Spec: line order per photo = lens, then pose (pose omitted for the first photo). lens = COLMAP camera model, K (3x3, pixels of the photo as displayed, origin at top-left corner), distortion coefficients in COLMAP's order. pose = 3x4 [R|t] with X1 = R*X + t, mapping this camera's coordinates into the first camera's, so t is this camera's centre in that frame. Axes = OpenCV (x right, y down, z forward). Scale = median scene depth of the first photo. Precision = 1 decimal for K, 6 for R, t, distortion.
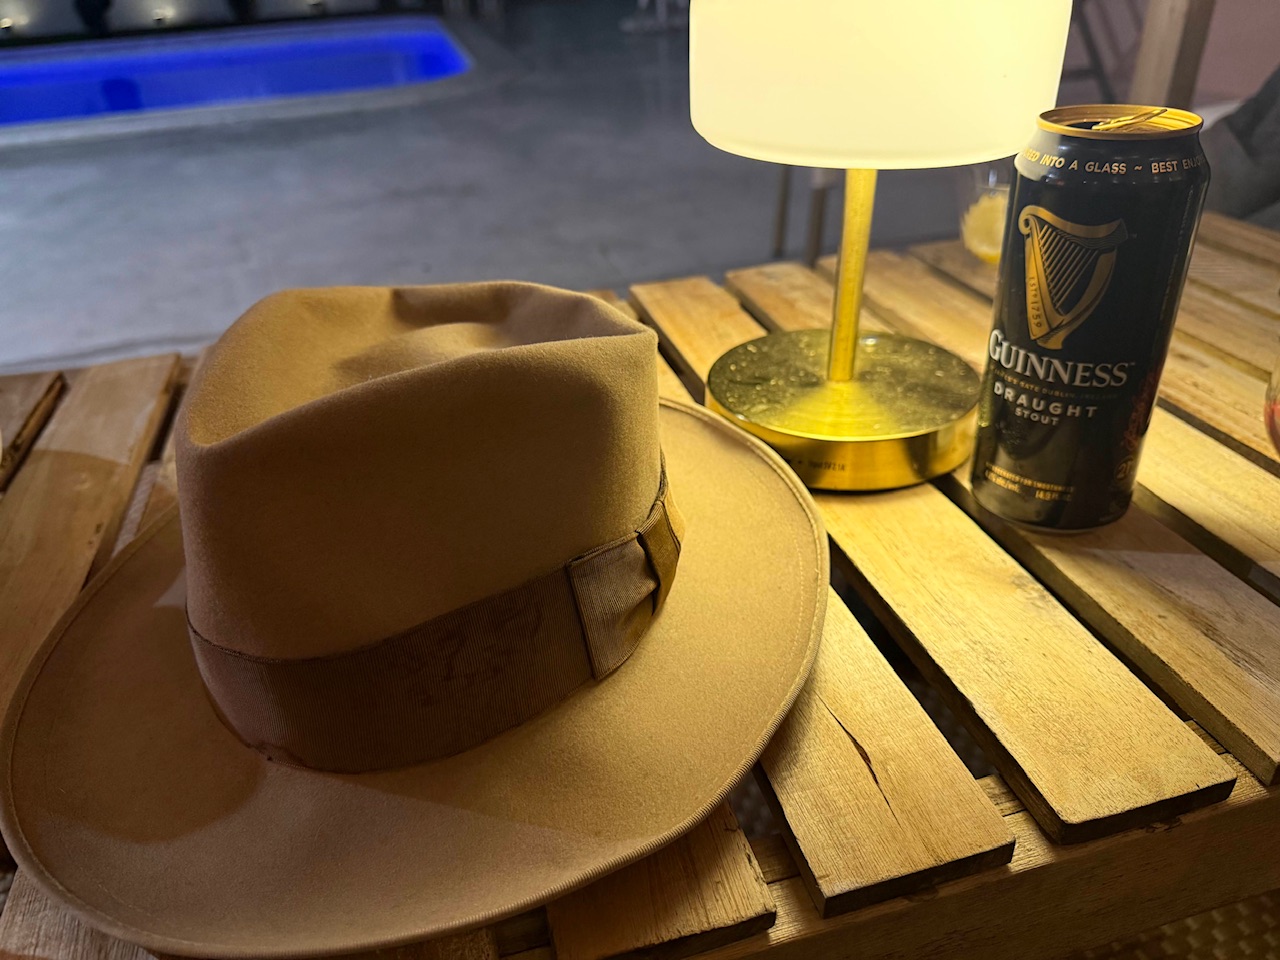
lens RADIAL K [[960.9, 0, 639.3], [0, 960.9, 422.3], [0, 0, 1]] dist [0.001293, -0.018943]
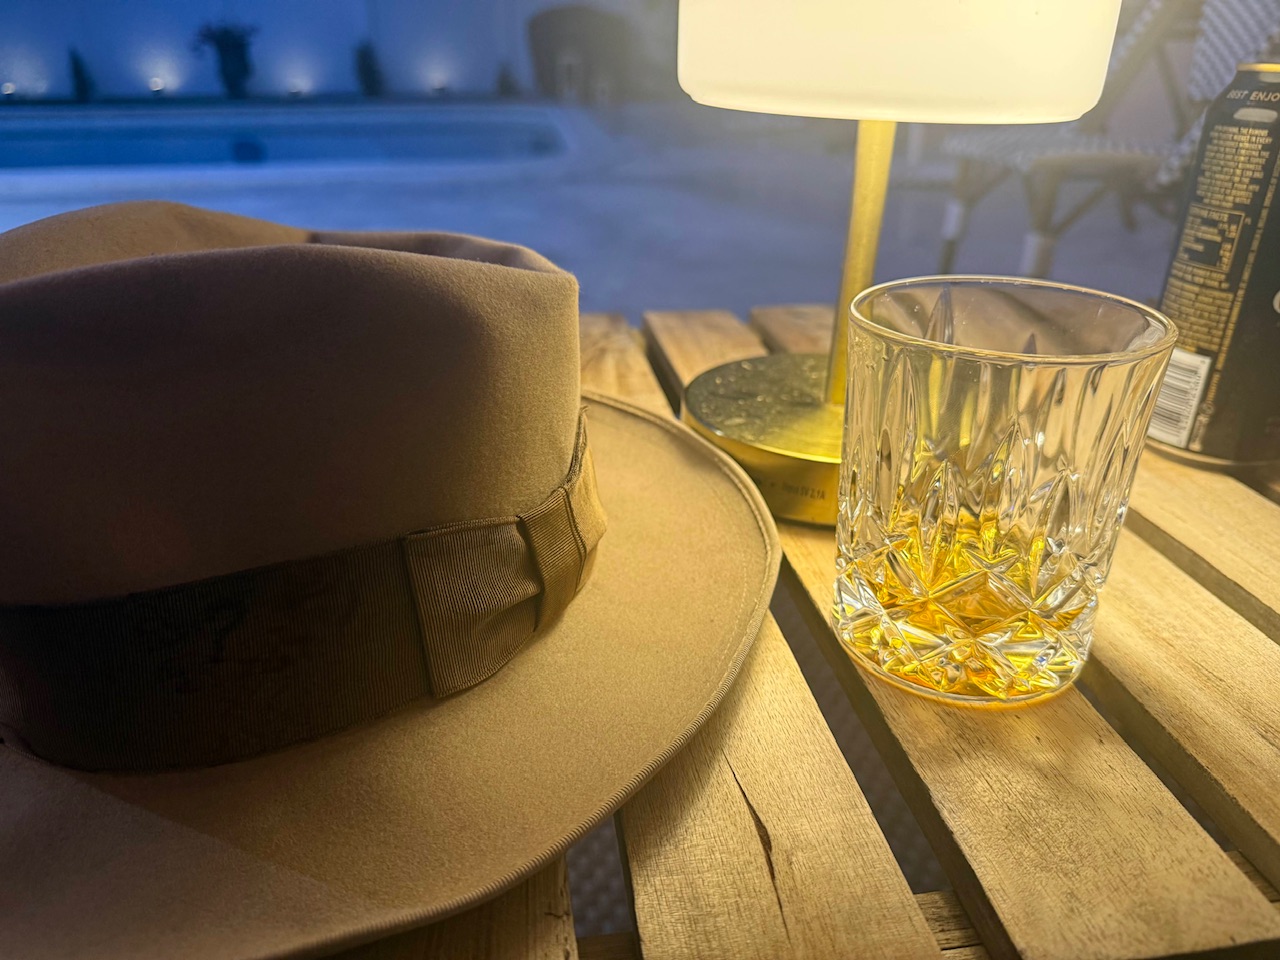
lens RADIAL K [[960.9, 0, 639.3], [0, 960.9, 422.3], [0, 0, 1]] dist [0.001293, -0.018943]
pose [[0.992402, 0.092909, -0.080658, 0.124745], [-0.099897, 0.991150, -0.087418, 0.078190], [0.071822, 0.094812, 0.992901, 0.174182]]
